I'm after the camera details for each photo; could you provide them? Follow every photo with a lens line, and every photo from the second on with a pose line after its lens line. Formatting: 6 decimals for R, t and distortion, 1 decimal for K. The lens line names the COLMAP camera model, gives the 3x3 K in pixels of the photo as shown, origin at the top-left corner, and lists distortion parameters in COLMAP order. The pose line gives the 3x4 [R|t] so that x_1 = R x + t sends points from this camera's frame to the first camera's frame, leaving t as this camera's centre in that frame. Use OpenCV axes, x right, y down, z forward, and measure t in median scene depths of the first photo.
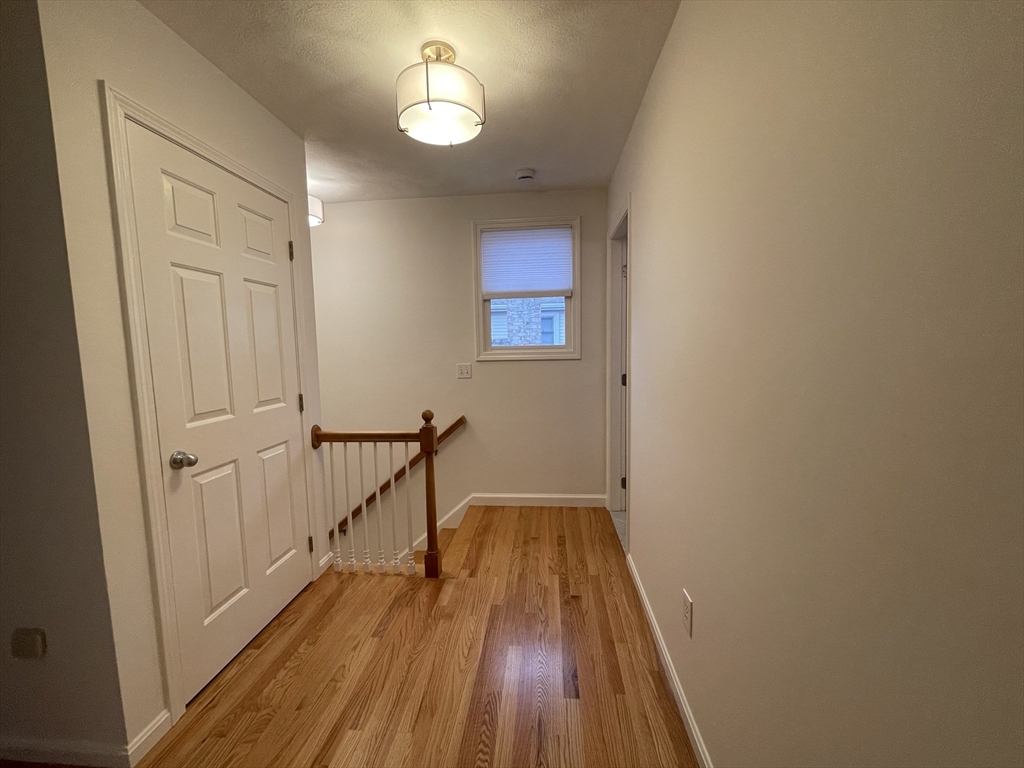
lens RADIAL K [[416.4, 0, 510.3], [0, 416.4, 384.8], [0, 0, 1]] dist [-0.001669, 0.000639]
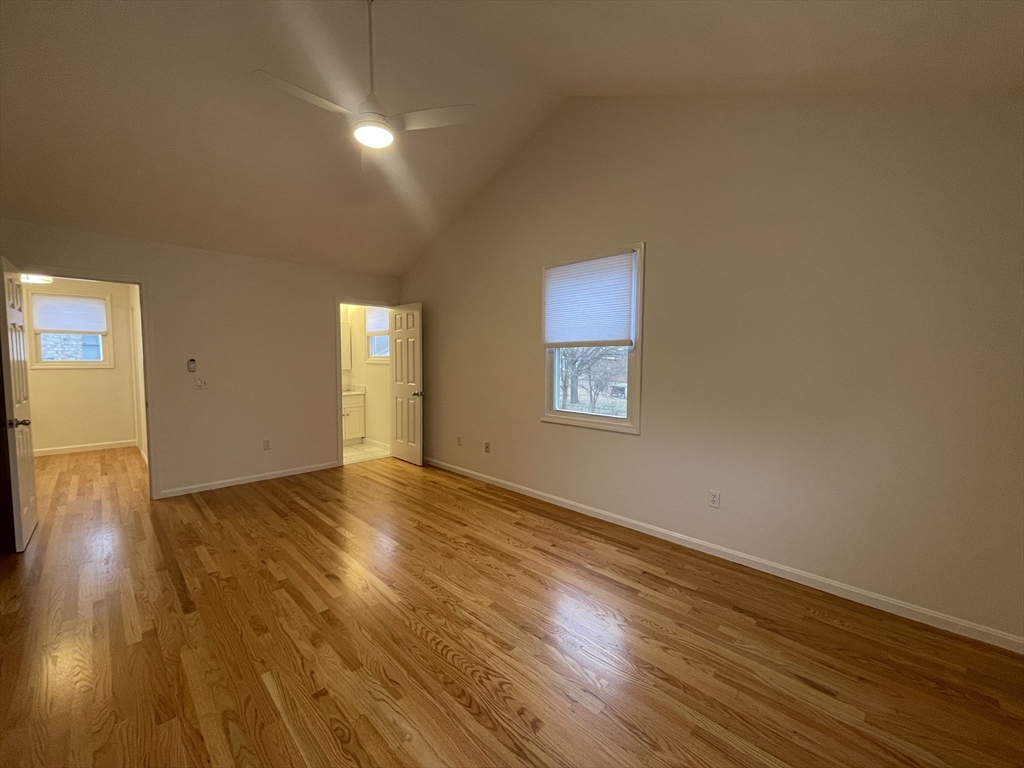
lens RADIAL K [[416.4, 0, 510.3], [0, 416.4, 384.8], [0, 0, 1]] dist [-0.001669, 0.000639]
pose [[0.641247, -0.026217, 0.766887, -0.126115], [0.053634, 0.998503, -0.010713, 0.125928], [-0.765458, 0.048001, 0.641693, -1.544827]]
